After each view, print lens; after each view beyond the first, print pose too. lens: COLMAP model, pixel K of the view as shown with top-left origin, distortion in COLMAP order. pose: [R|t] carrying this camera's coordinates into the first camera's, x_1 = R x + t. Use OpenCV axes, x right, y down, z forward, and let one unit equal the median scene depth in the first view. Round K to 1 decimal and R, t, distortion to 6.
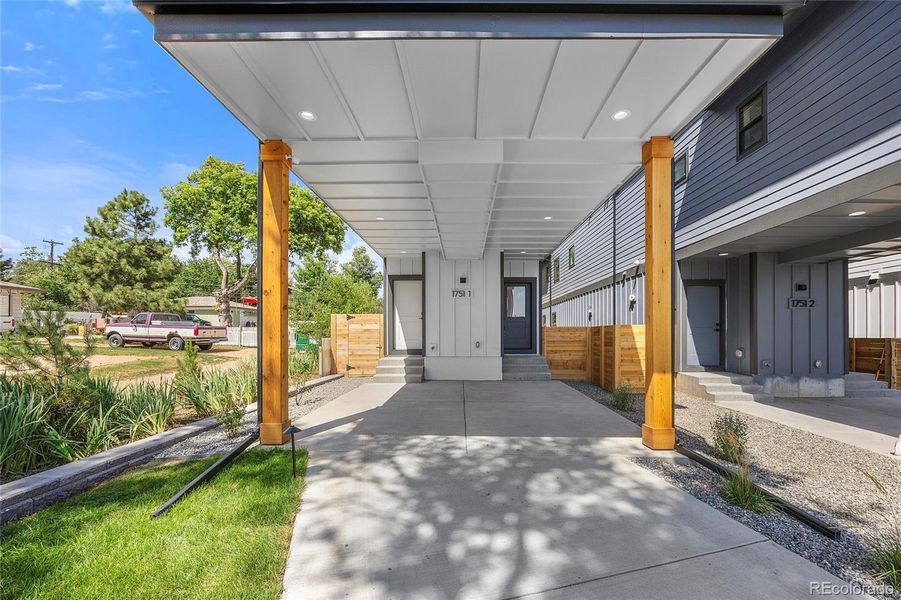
lens RADIAL K [[381.4, 0, 453.6], [0, 381.4, 333.6], [0, 0, 1]] dist [-0.003731, -0.000190]
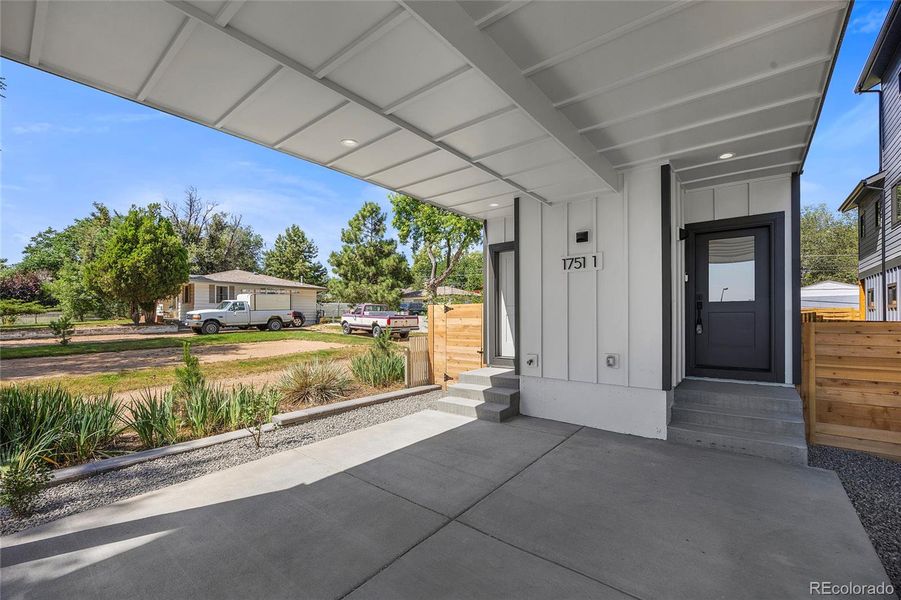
lens RADIAL K [[380.7, 0, 452.4], [0, 380.7, 316.6], [0, 0, 1]] dist [-0.011699, -0.000003]
pose [[0.794737, -0.004821, -0.606935, 0.108894], [0.006311, 0.999980, 0.000320, -0.016885], [0.606922, -0.004085, 0.794751, 0.255692]]
